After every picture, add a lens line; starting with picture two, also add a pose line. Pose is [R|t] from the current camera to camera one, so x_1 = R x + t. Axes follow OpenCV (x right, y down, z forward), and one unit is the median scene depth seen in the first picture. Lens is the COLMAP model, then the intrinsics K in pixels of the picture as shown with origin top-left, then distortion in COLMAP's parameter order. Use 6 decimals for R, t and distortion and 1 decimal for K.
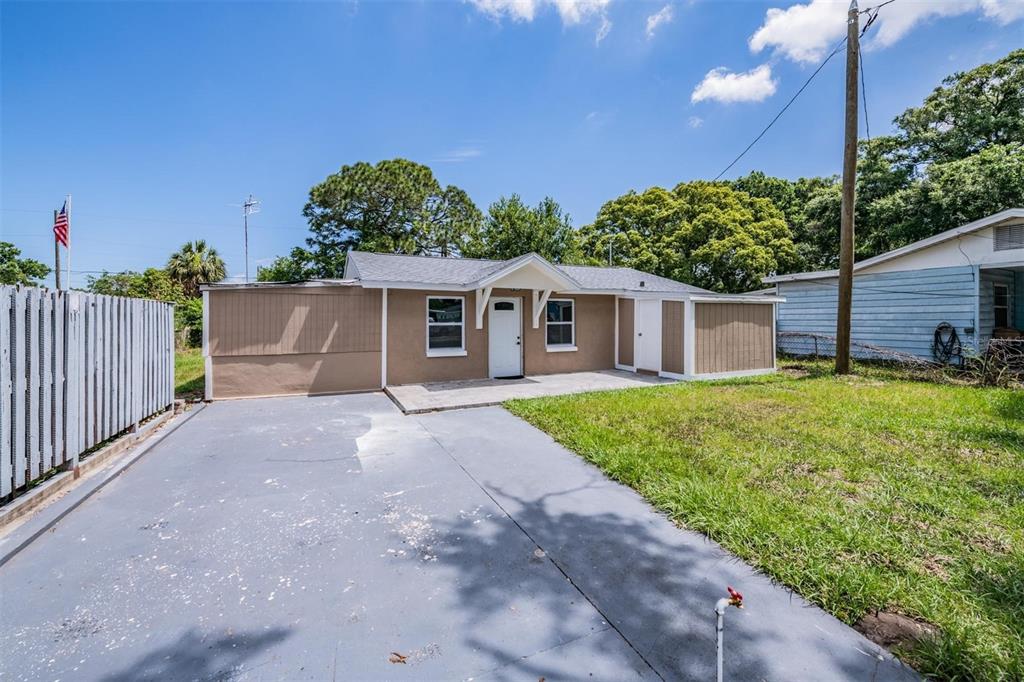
lens RADIAL K [[404.8, 0, 510.7], [0, 404.8, 317.2], [0, 0, 1]] dist [-0.014244, -0.000885]
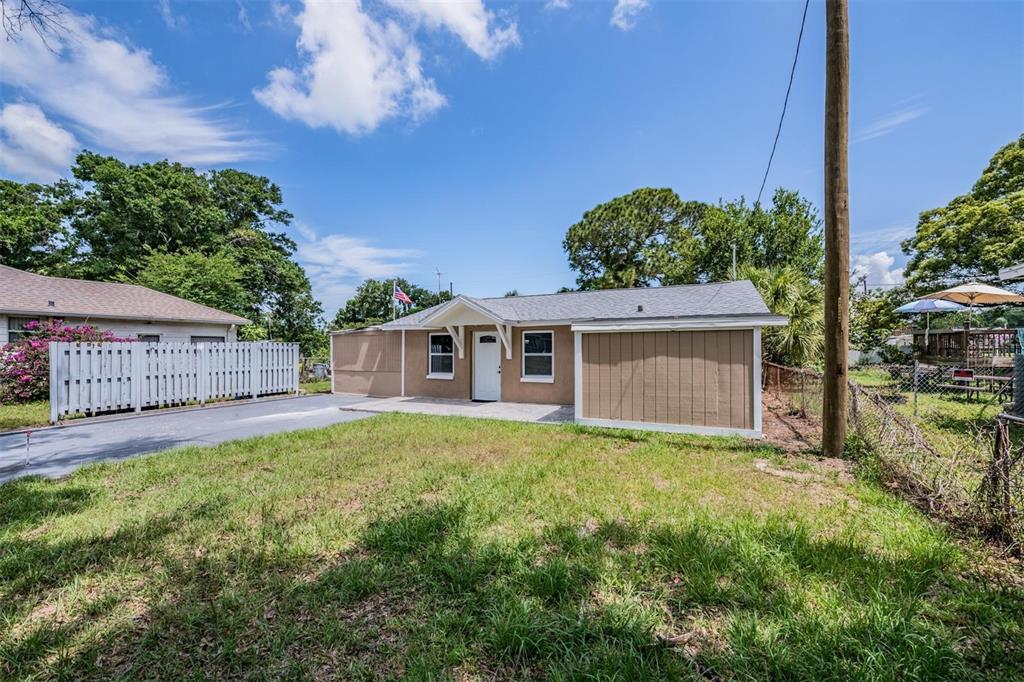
lens RADIAL K [[404.8, 0, 511.8], [0, 404.8, 343.9], [0, 0, 1]] dist [-0.014244, -0.000885]
pose [[0.644658, -0.006359, -0.764445, 0.922161], [0.005649, 0.999978, -0.003554, -0.010004], [0.764451, -0.002027, 0.644679, 0.307163]]
